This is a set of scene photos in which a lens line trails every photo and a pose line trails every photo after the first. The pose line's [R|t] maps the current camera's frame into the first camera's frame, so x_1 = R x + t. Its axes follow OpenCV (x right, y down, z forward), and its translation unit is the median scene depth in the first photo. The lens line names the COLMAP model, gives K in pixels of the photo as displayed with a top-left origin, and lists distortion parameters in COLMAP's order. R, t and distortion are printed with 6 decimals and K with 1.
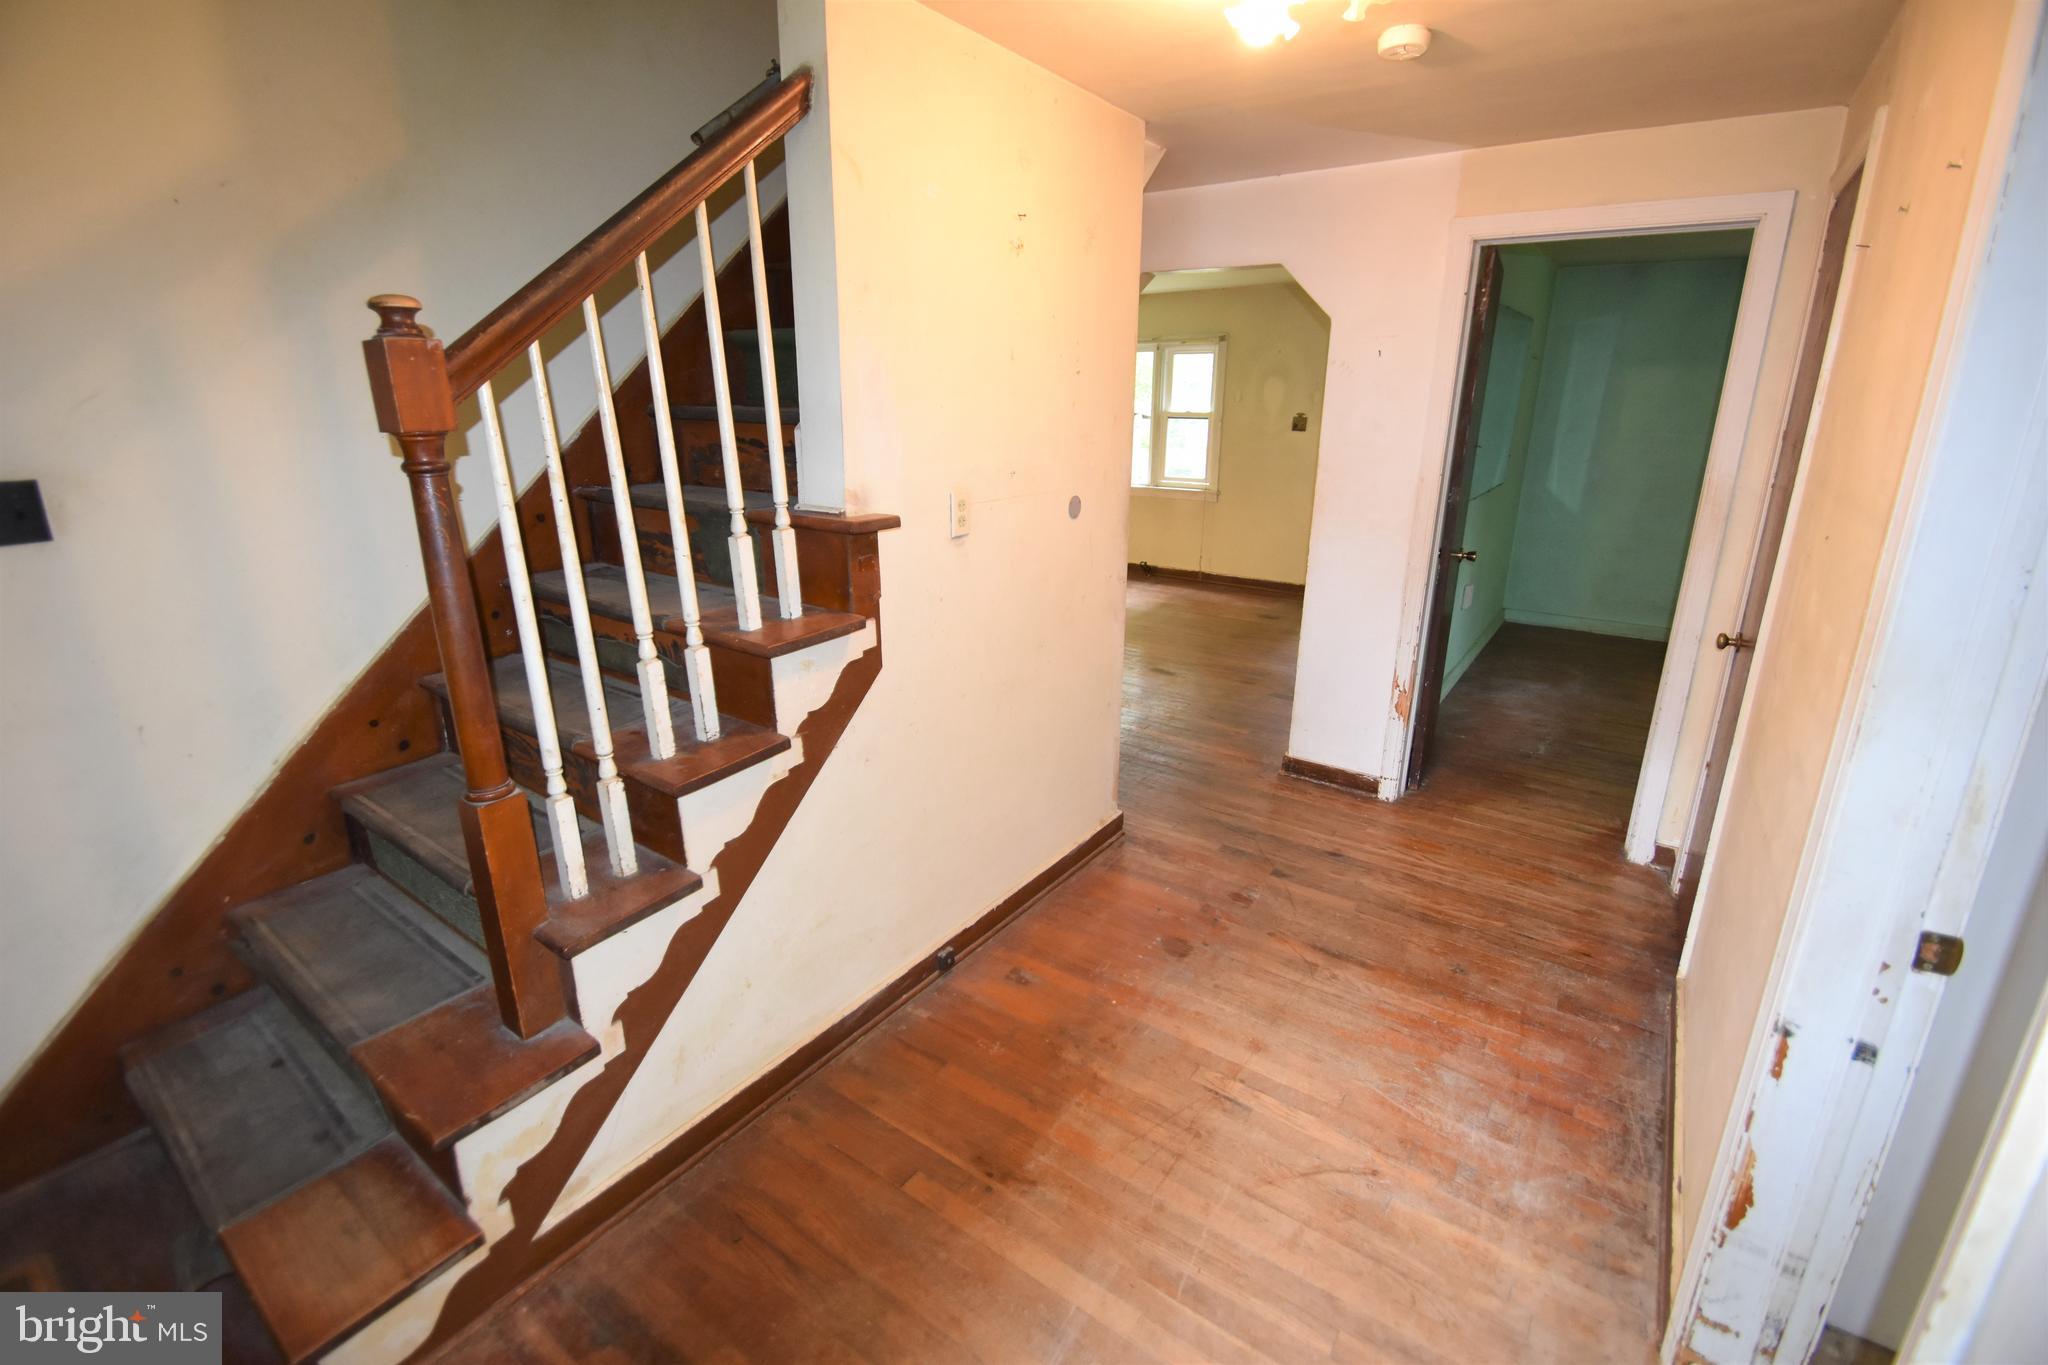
lens RADIAL K [[910.2, 0, 1012.8], [0, 910.2, 678.4], [0, 0, 1]] dist [-0.002088, -0.001823]
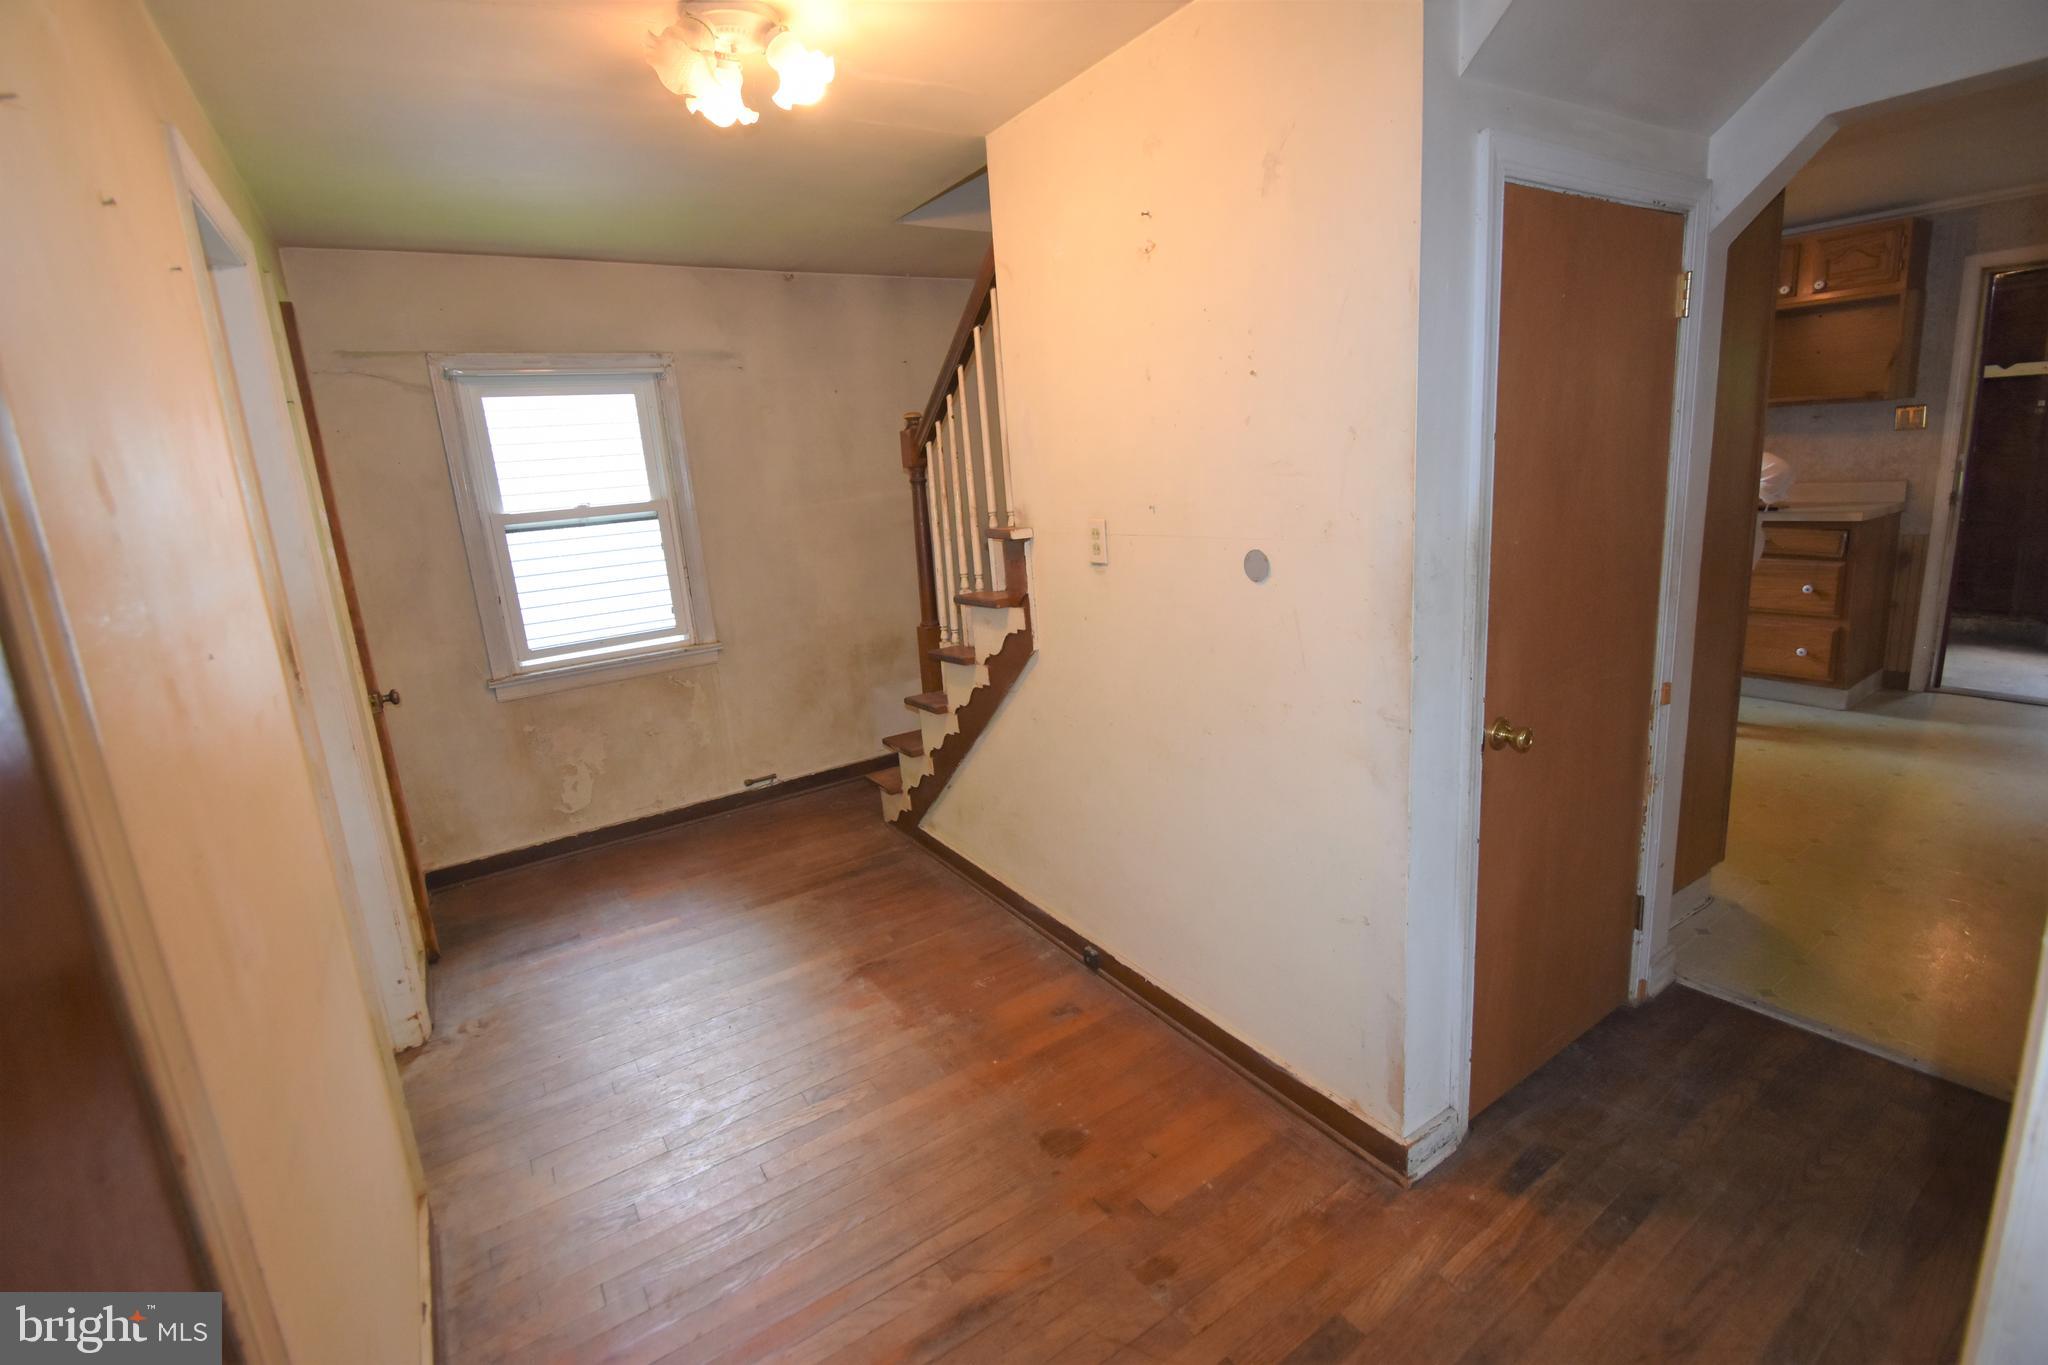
lens RADIAL K [[910.2, 0, 1008.9], [0, 910.2, 674.0], [0, 0, 1]] dist [-0.002088, -0.001823]
pose [[-0.386597, 0.227966, -0.893630, 0.832218], [-0.203844, 0.923881, 0.323869, -0.317831], [0.899439, 0.307368, -0.310700, 1.142168]]
